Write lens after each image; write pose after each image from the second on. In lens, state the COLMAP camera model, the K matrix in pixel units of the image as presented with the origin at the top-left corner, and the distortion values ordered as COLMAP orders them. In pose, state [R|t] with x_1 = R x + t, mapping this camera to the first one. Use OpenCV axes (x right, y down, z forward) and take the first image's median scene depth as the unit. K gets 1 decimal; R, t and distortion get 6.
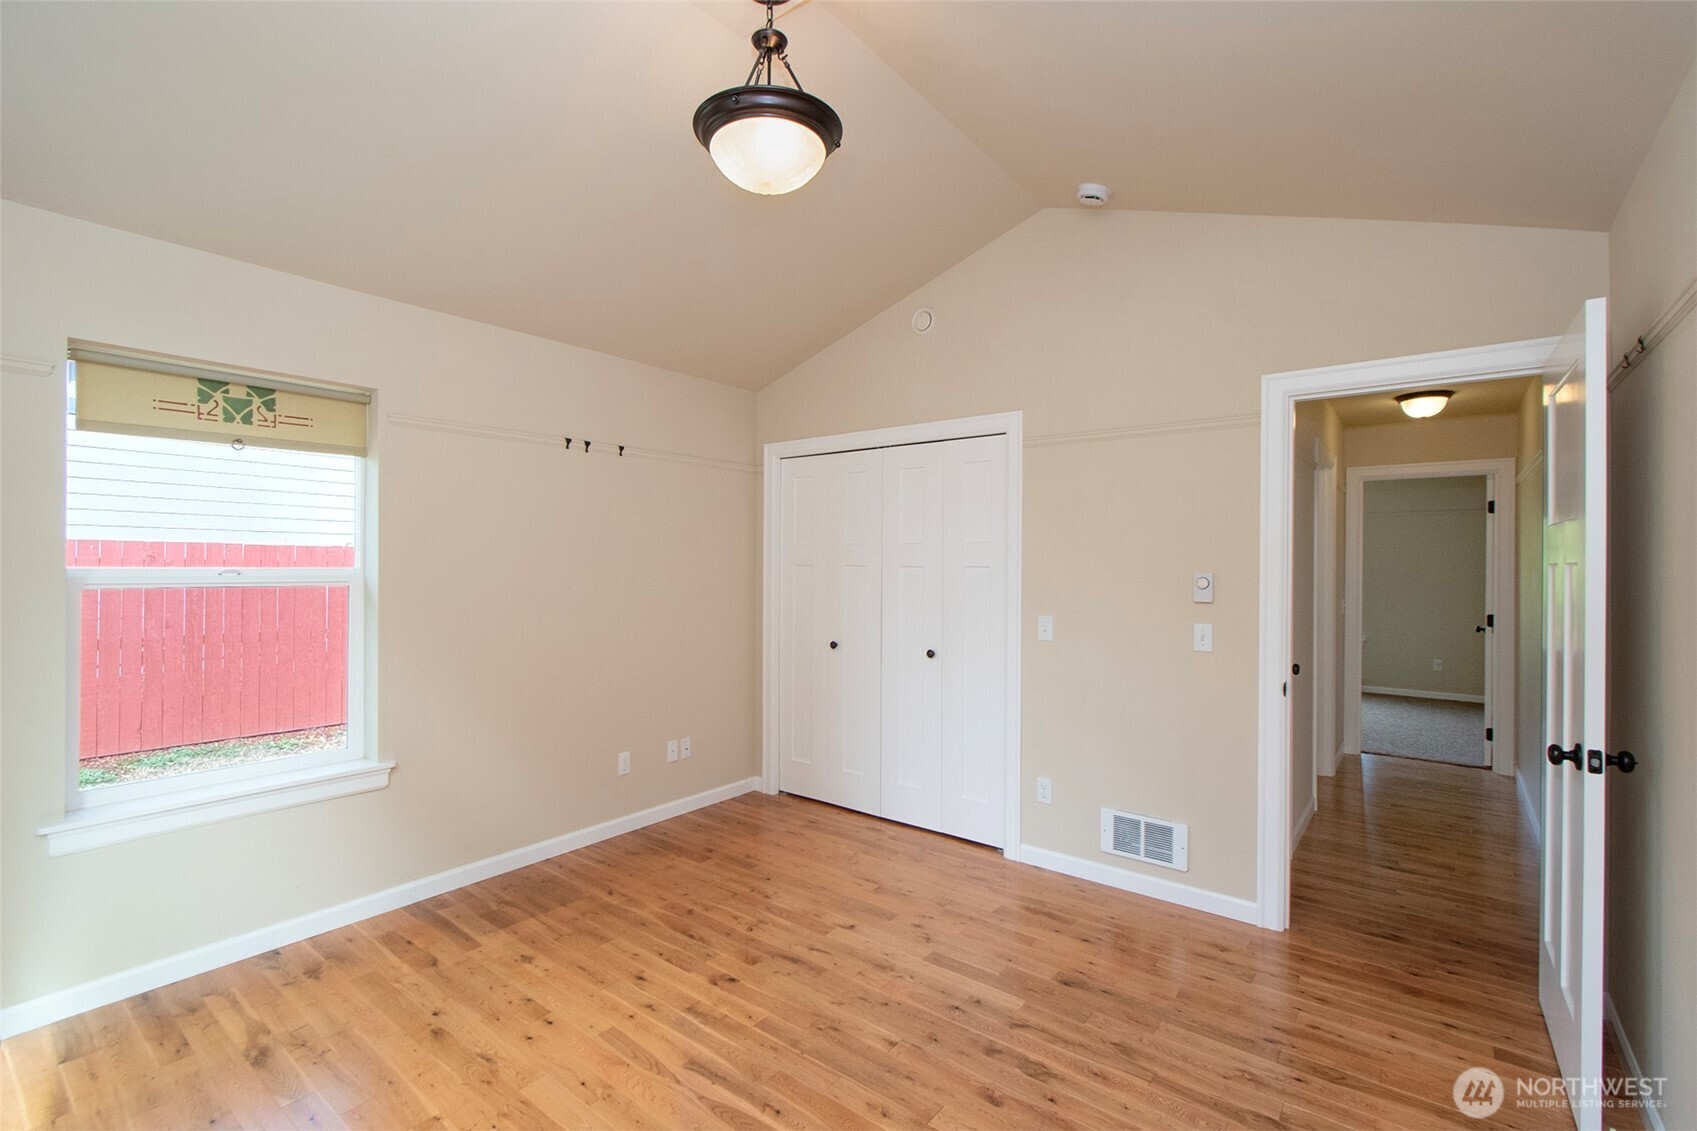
lens RADIAL K [[762.2, 0, 816.9], [0, 762.2, 564.0], [0, 0, 1]] dist [-0.000632, -0.000656]
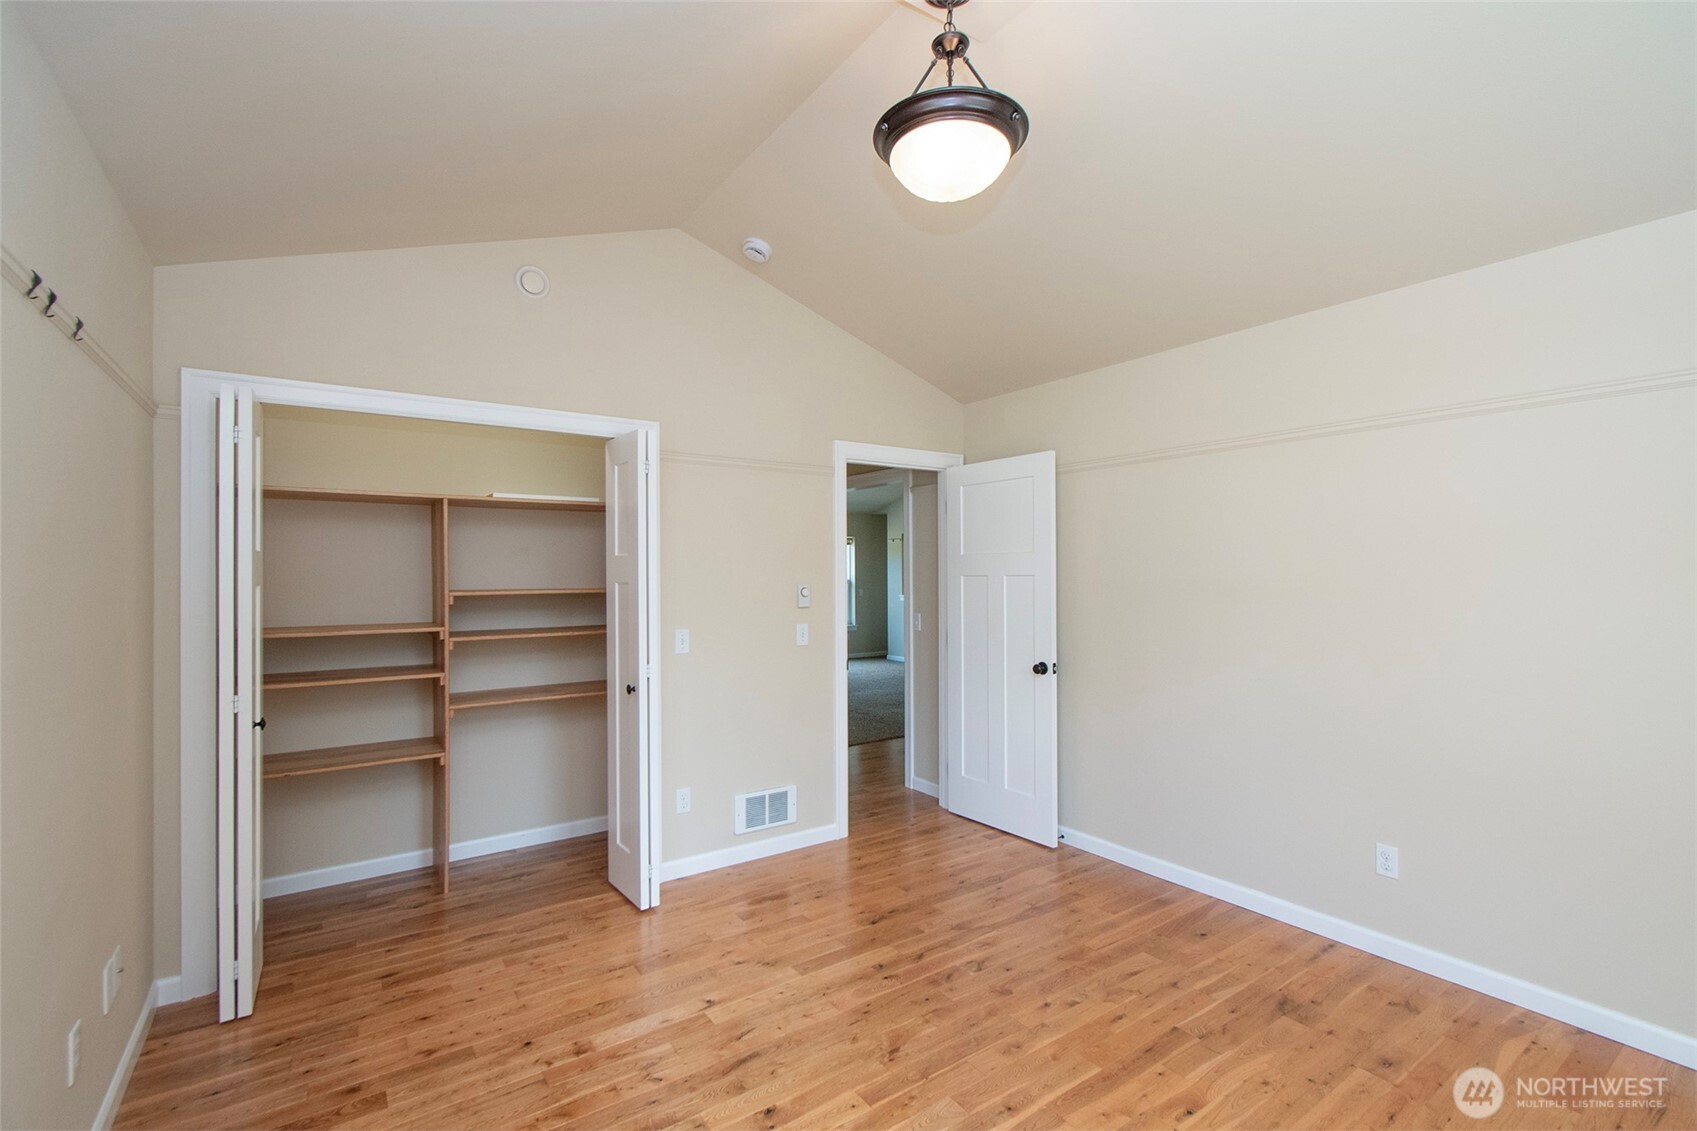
lens RADIAL K [[753.7, 0, 838.6], [0, 753.7, 573.0], [0, 0, 1]] dist [-0.000019, -0.000060]
pose [[0.272908, -0.006614, 0.962017, -0.757736], [0.006698, 0.999965, 0.004975, -0.014313], [-0.962017, 0.005086, 0.272943, 0.646183]]
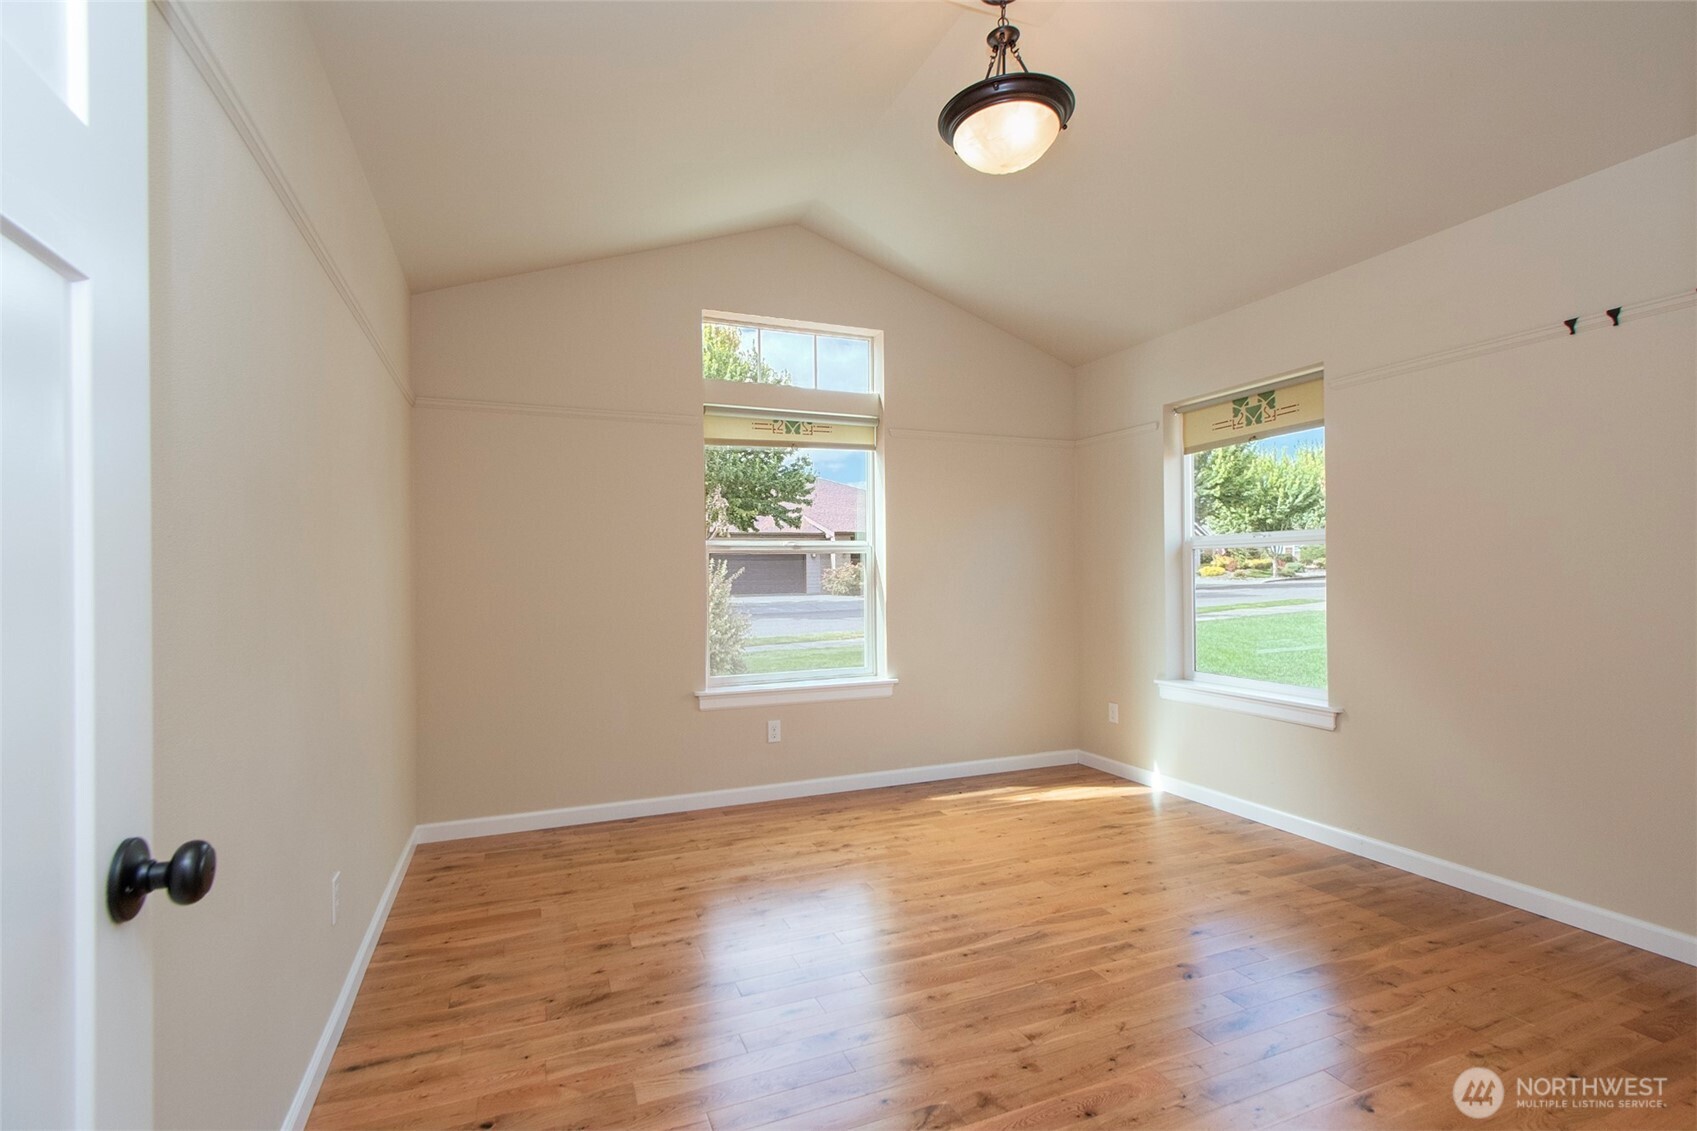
lens RADIAL K [[762.2, 0, 816.9], [0, 762.2, 564.0], [0, 0, 1]] dist [-0.000632, -0.000656]
pose [[-0.493258, -0.011217, -0.869811, 0.776134], [0.006313, 0.999844, -0.016475, 0.078221], [0.869860, -0.013618, -0.493110, 0.963401]]
